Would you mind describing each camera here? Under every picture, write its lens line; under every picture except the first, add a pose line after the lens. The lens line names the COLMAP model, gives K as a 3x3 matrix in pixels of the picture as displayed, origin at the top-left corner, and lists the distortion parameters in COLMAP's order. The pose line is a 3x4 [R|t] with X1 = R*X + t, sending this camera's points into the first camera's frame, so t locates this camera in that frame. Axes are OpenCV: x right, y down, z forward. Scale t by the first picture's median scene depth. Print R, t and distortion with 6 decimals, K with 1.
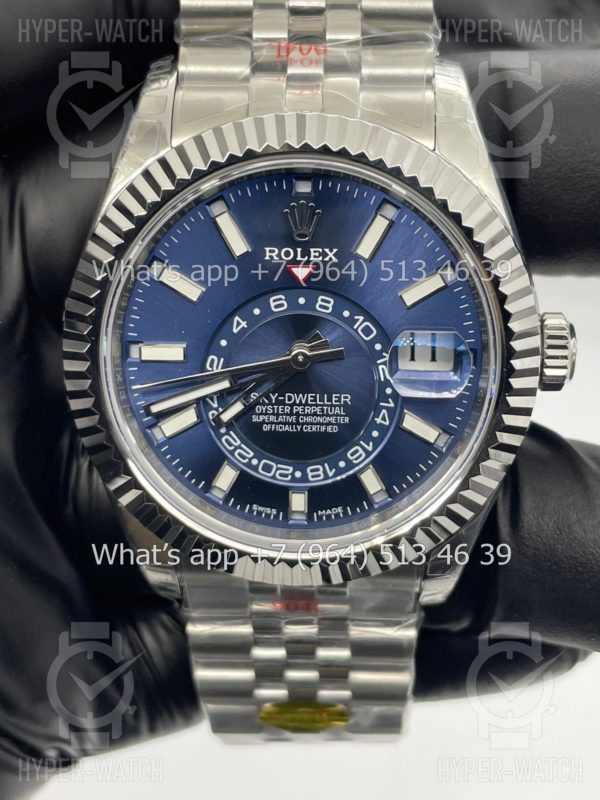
lens RADIAL K [[1219.0, 0, 300.0], [0, 1219.0, 400.0], [0, 0, 1]] dist [0.089262, -0.056728]
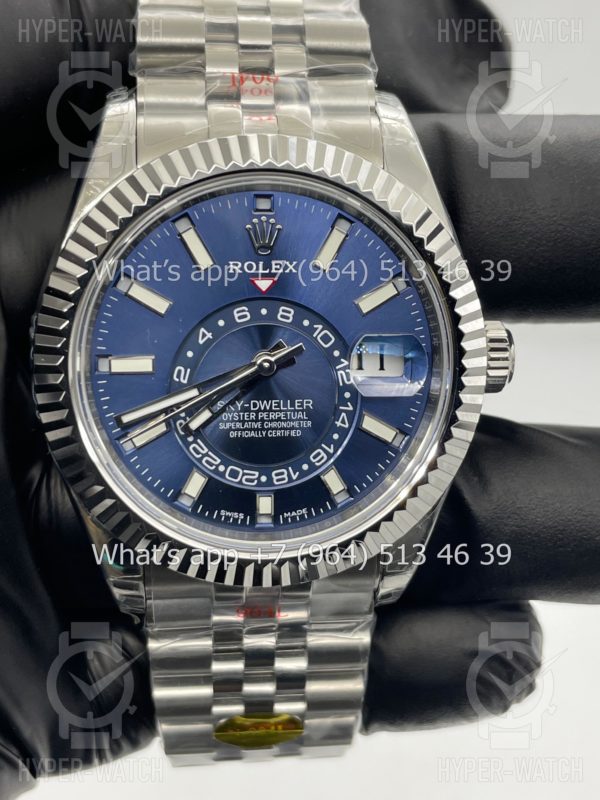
lens RADIAL K [[1219.0, 0, 300.0], [0, 1219.0, 400.0], [0, 0, 1]] dist [0.089262, -0.056728]
pose [[0.989030, -0.031752, 0.144265, -0.120822], [0.042771, 0.996345, -0.073935, 0.073302], [-0.141390, 0.079294, 0.986773, -0.039647]]
